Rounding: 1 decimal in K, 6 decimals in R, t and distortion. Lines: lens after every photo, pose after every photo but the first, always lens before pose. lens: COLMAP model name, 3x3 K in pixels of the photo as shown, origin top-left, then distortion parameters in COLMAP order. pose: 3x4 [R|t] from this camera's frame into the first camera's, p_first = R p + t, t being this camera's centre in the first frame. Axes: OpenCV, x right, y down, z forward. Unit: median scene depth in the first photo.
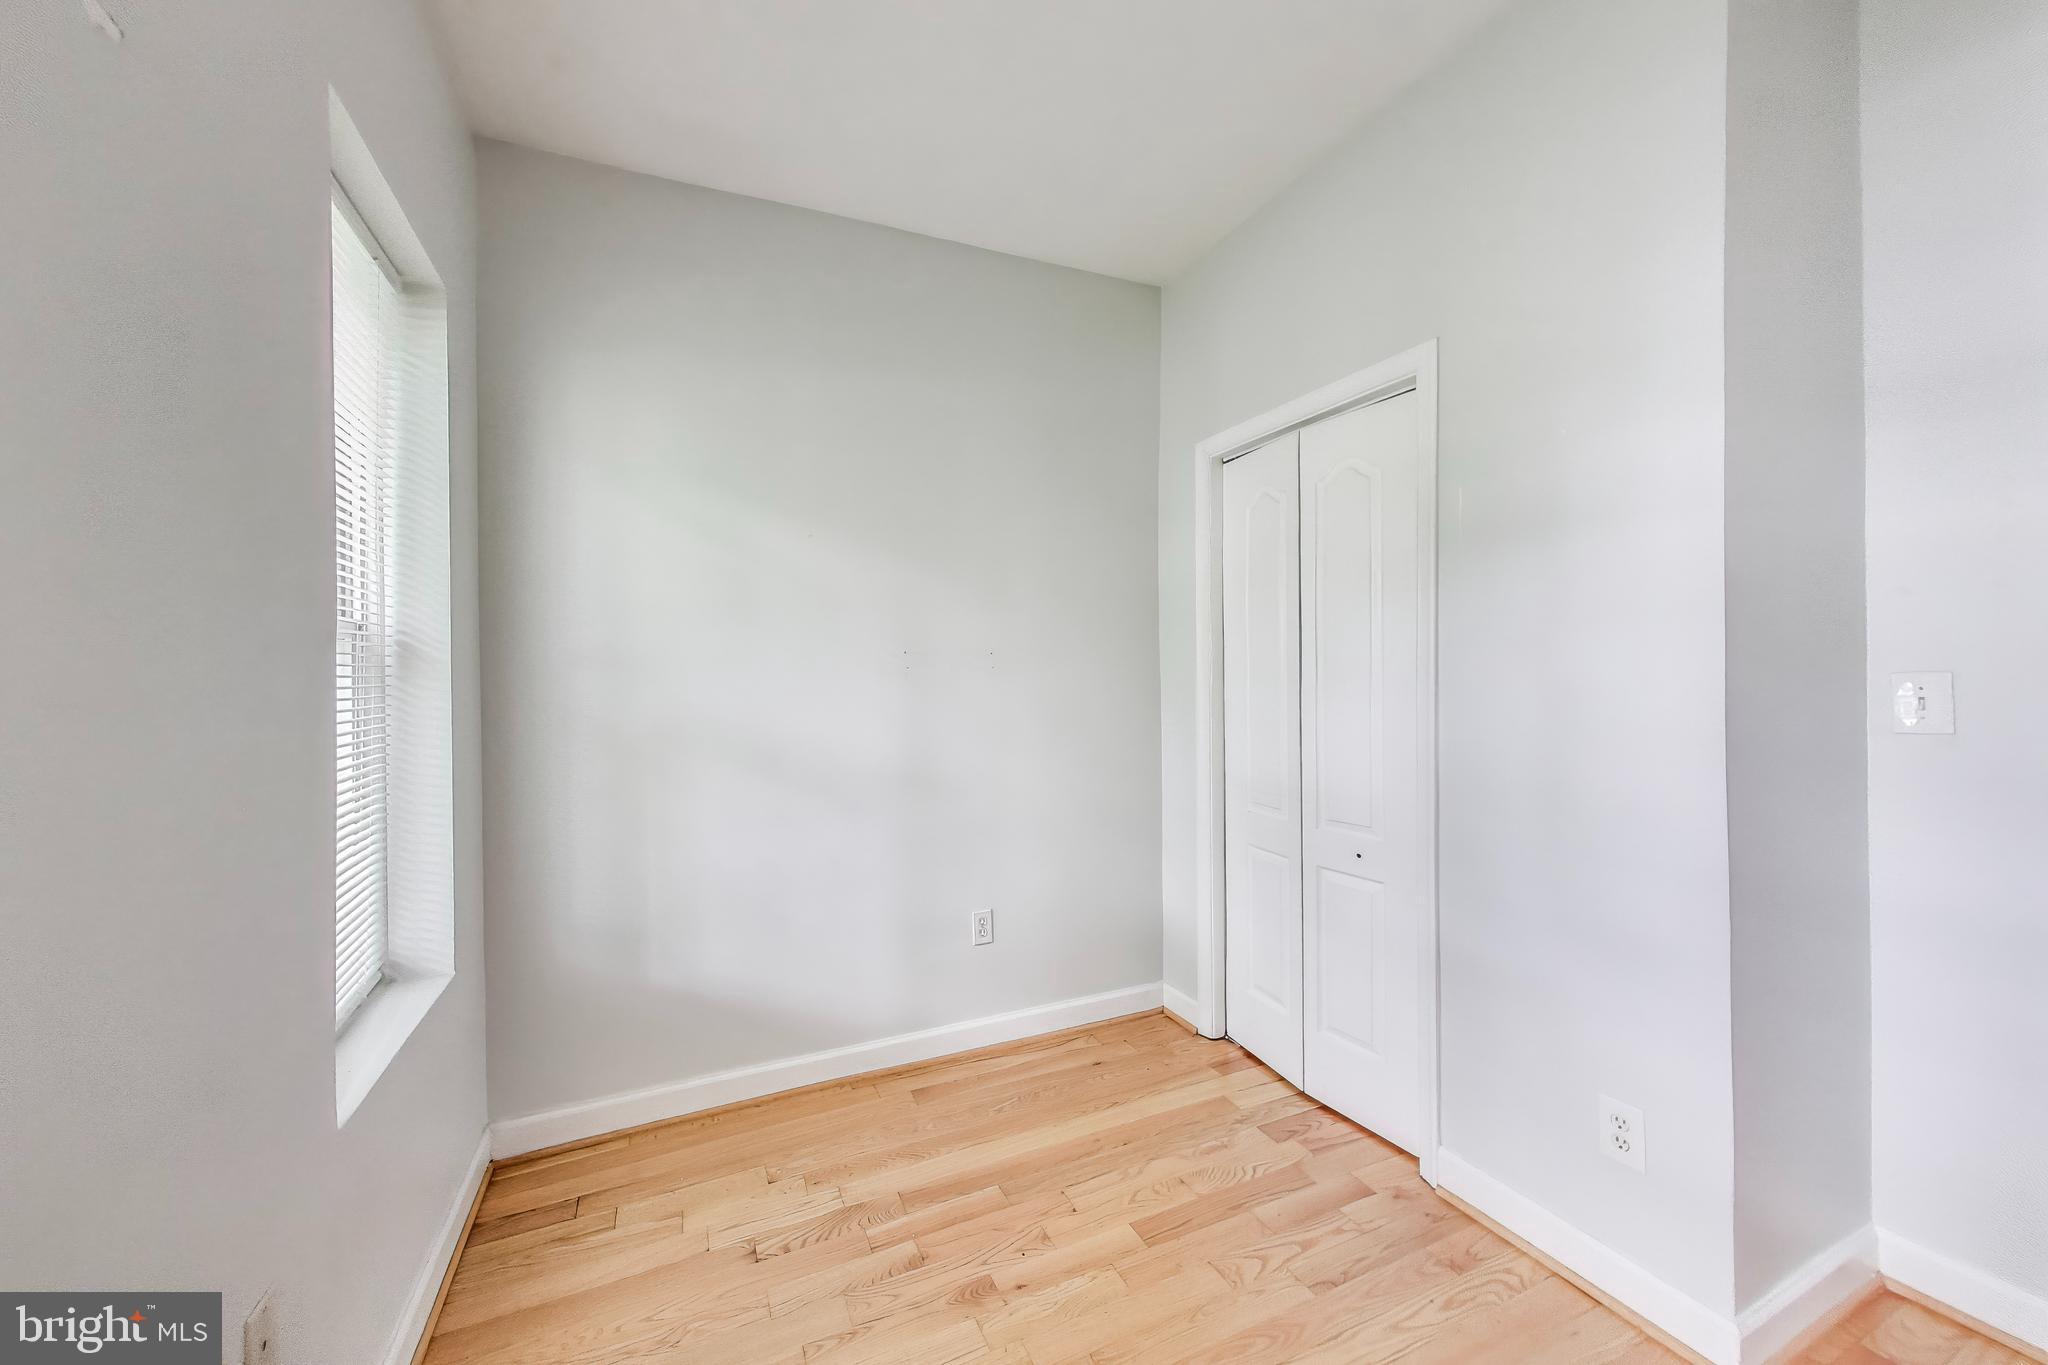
lens RADIAL K [[732.8, 0, 1021.4], [0, 732.8, 677.9], [0, 0, 1]] dist [0.002215, -0.000040]
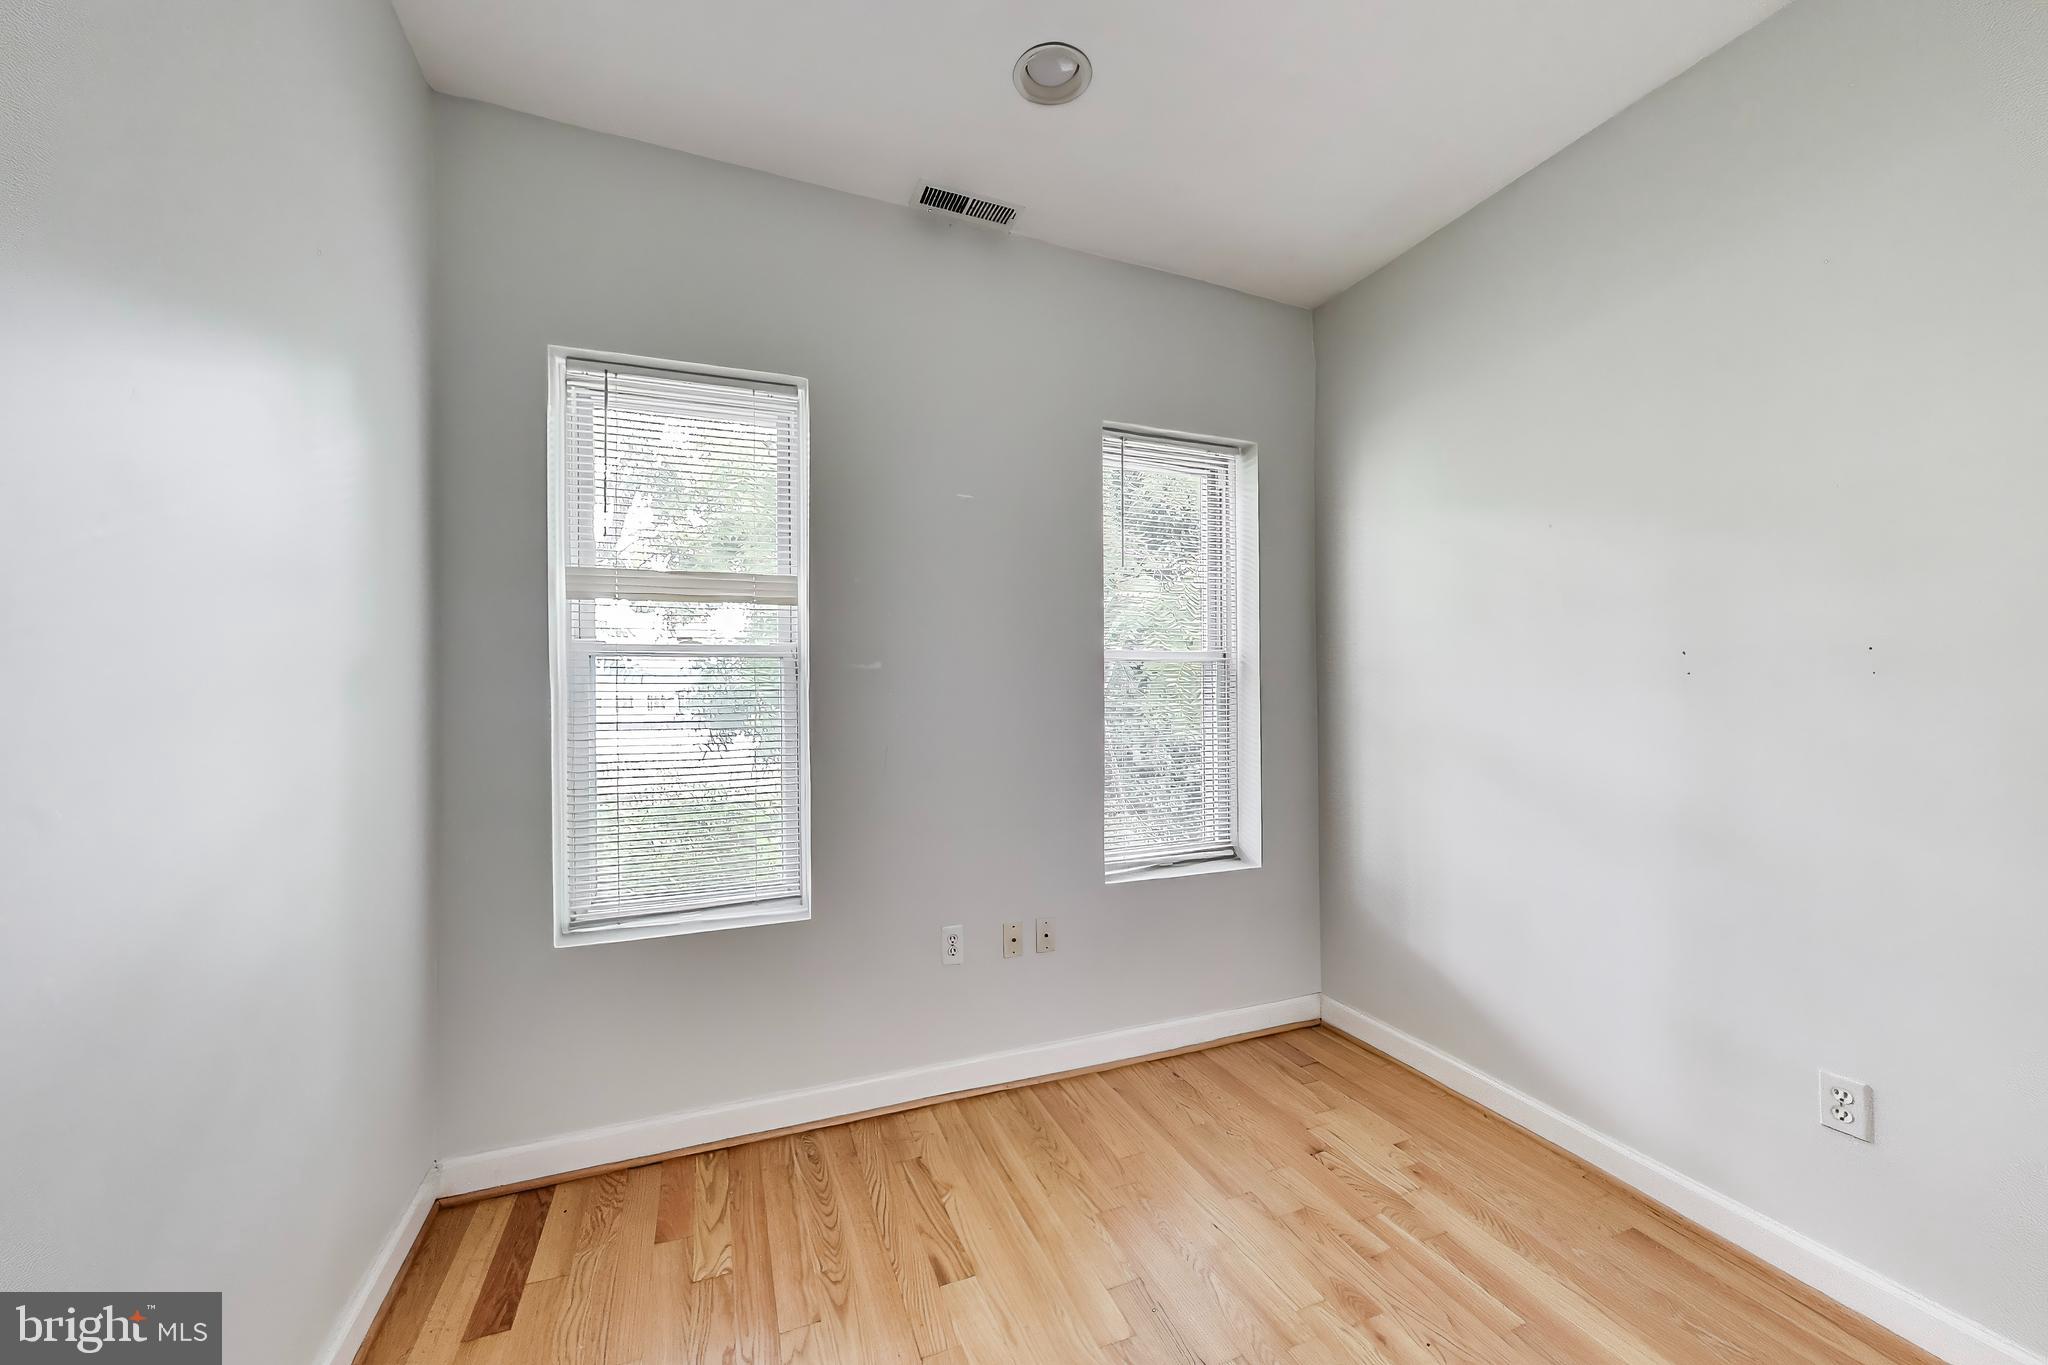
lens RADIAL K [[732.8, 0, 1021.4], [0, 732.8, 677.9], [0, 0, 1]] dist [0.002215, -0.000040]
pose [[-0.003734, 0.004669, -0.999982, 0.732834], [-0.009079, 0.999948, 0.004703, -0.014440], [0.999952, 0.009096, -0.003691, 0.417600]]
